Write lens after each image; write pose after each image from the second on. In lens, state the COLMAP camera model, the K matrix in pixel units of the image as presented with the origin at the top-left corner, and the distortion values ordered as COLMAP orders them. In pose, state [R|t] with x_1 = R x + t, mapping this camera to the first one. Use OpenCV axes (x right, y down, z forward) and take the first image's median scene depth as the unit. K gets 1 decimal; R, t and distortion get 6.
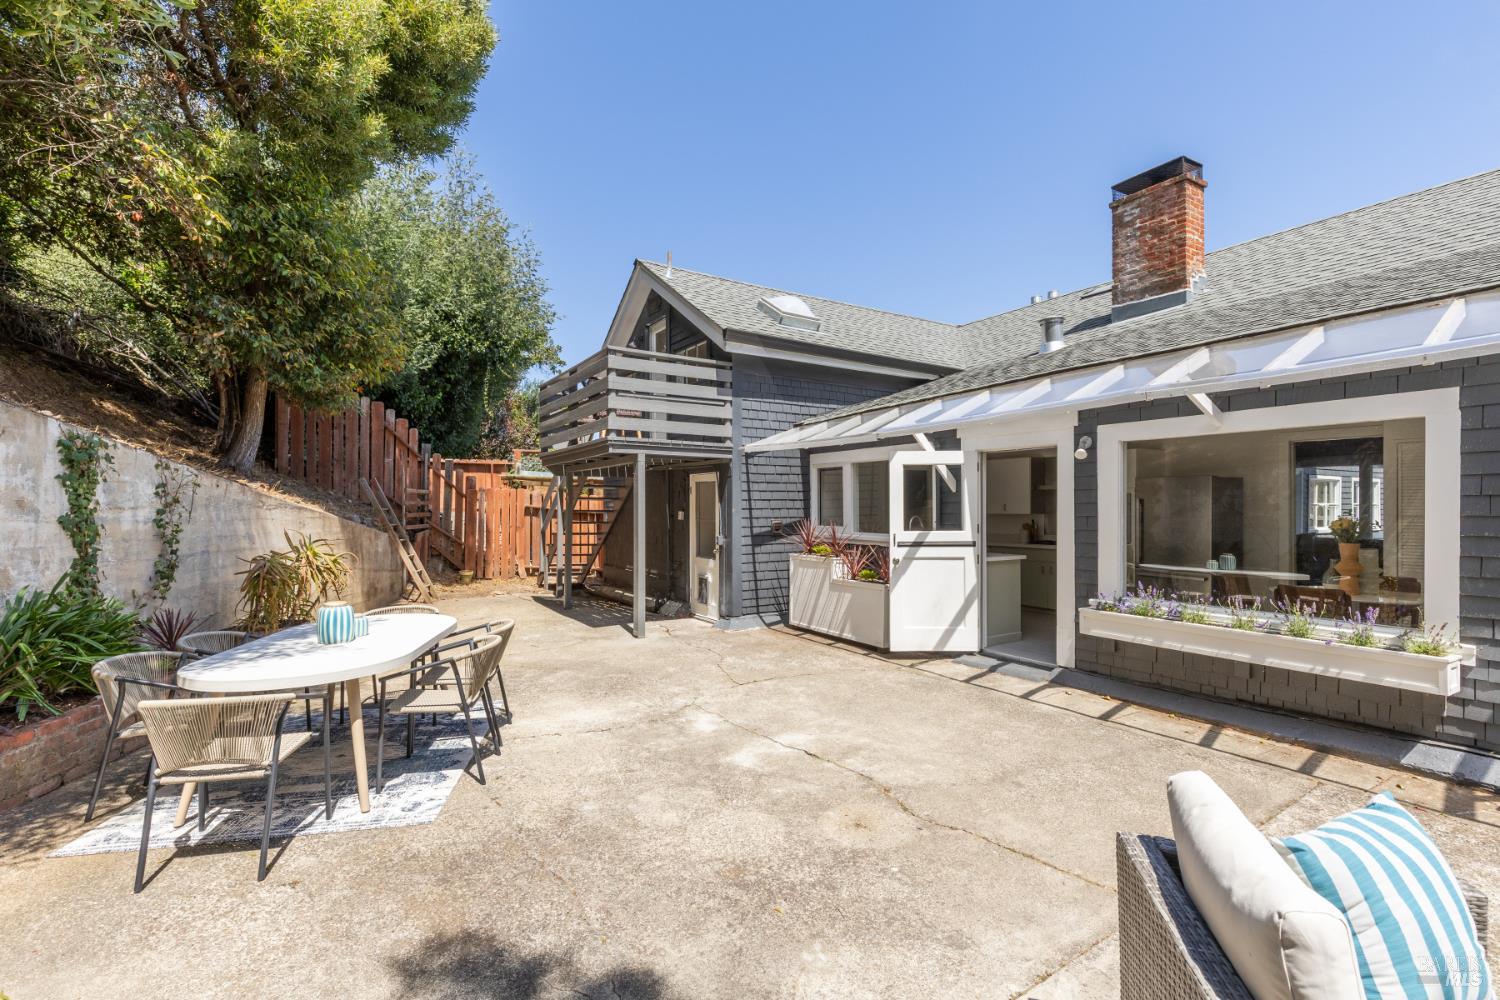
lens RADIAL K [[669.7, 0, 742.9], [0, 669.7, 502.5], [0, 0, 1]] dist [0.008185, -0.001827]
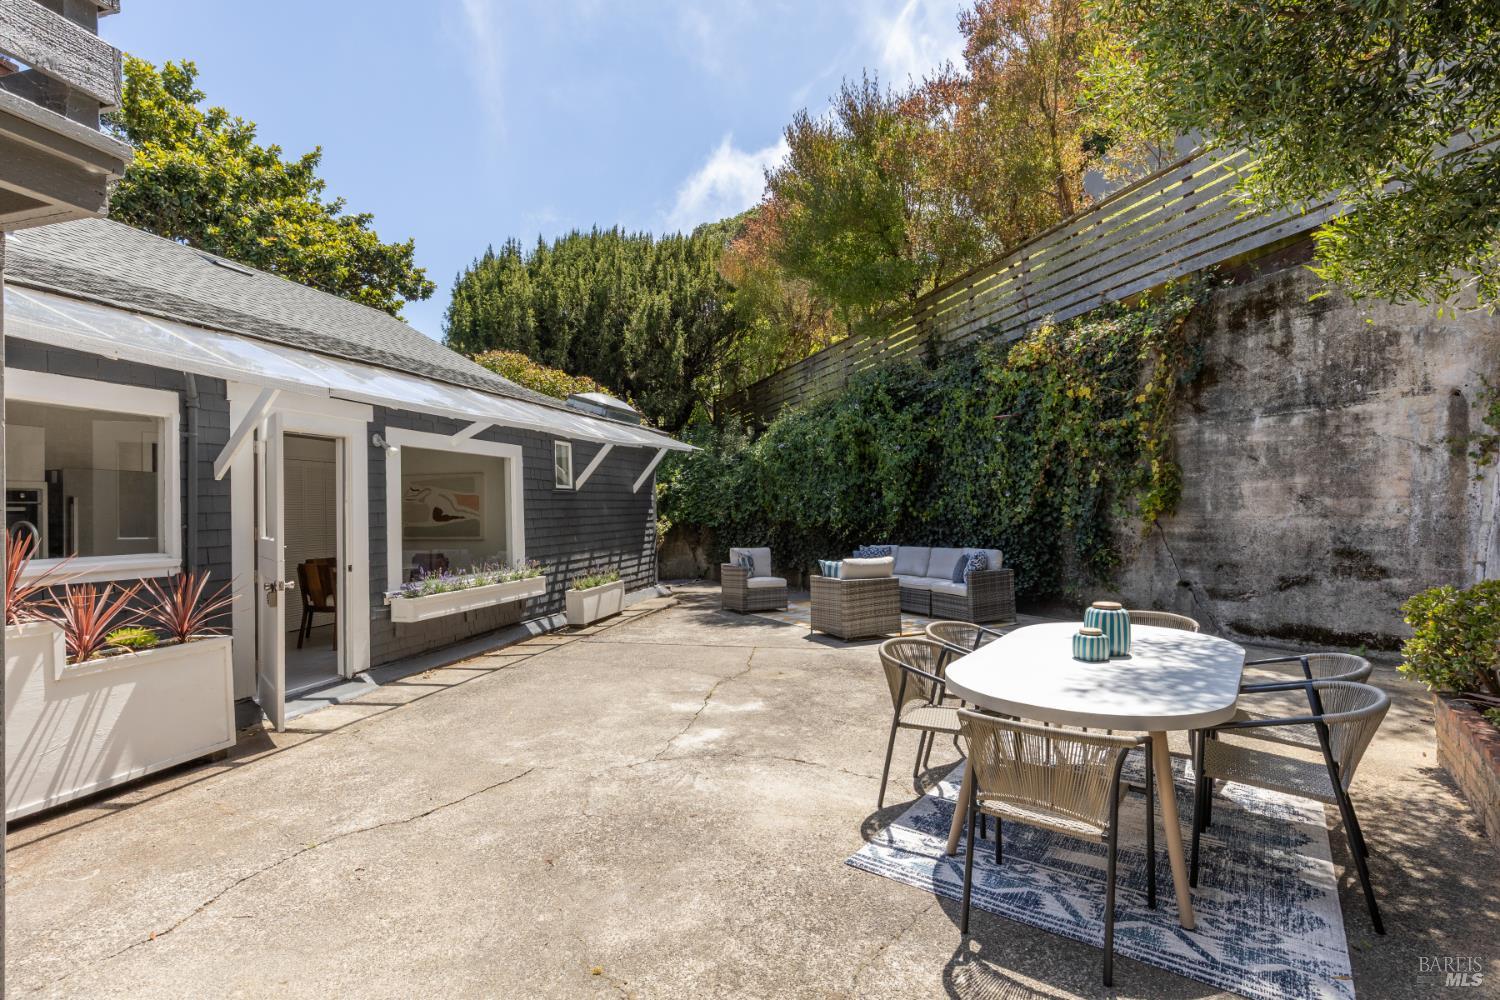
lens RADIAL K [[707.3, 0, 749.2], [0, 707.3, 504.4], [0, 0, 1]] dist [-0.002863, 0.000081]
pose [[-0.679583, 0.016345, 0.733416, -0.498546], [0.011007, 0.999866, -0.012084, 0.020204], [-0.733516, -0.000140, -0.679672, 1.002117]]
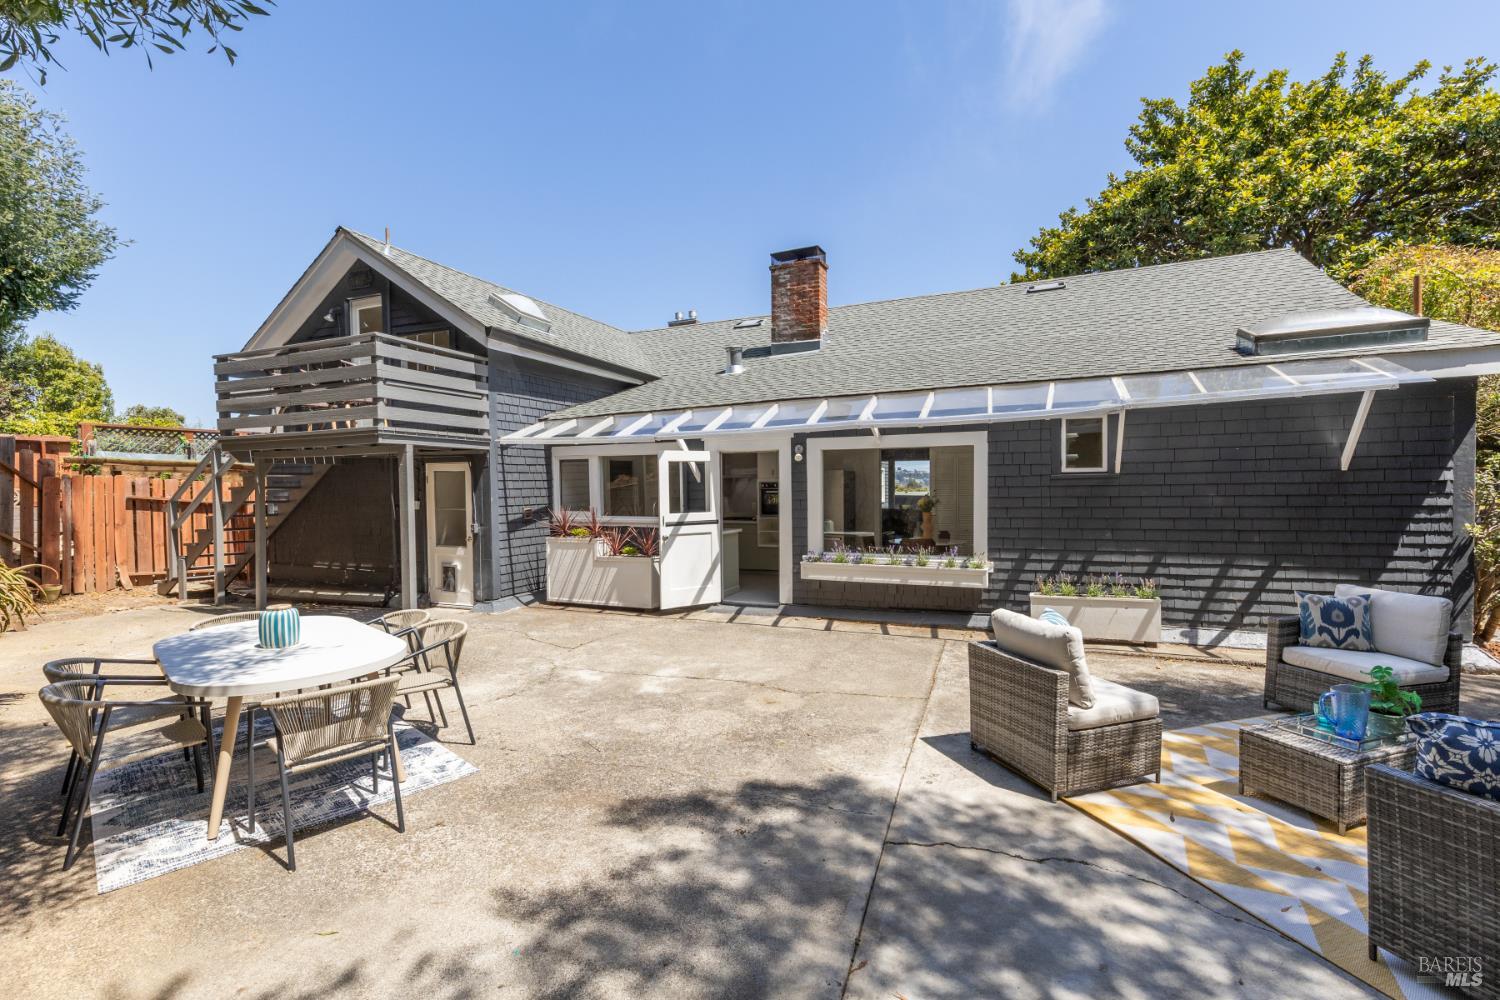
lens RADIAL K [[669.7, 0, 742.5], [0, 669.7, 503.7], [0, 0, 1]] dist [0.008185, -0.001827]
pose [[0.822587, -0.023928, 0.568135, -0.322868], [0.006270, 0.999435, 0.033015, -0.015393], [-0.568604, -0.023595, 0.822273, -0.102221]]
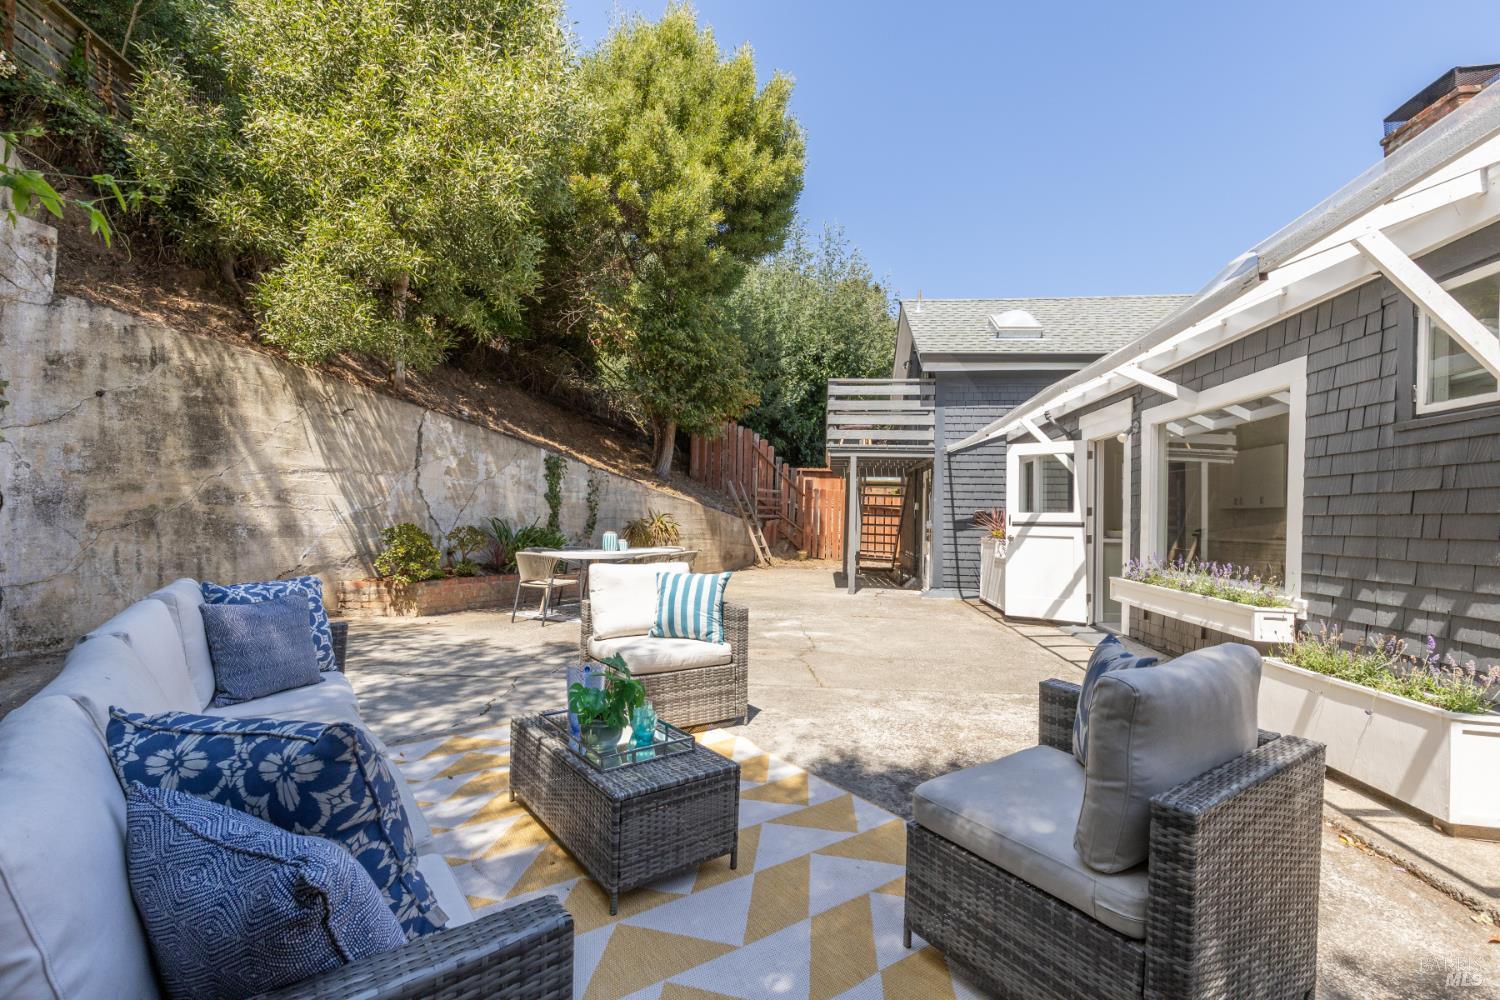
lens RADIAL K [[669.7, 0, 741.7], [0, 669.7, 500.4], [0, 0, 1]] dist [0.008185, -0.001827]
pose [[0.780117, 0.001457, -0.625632, 0.526483], [-0.016414, 0.999701, -0.018139, 0.044932], [0.625418, 0.024420, 0.779908, -0.185617]]
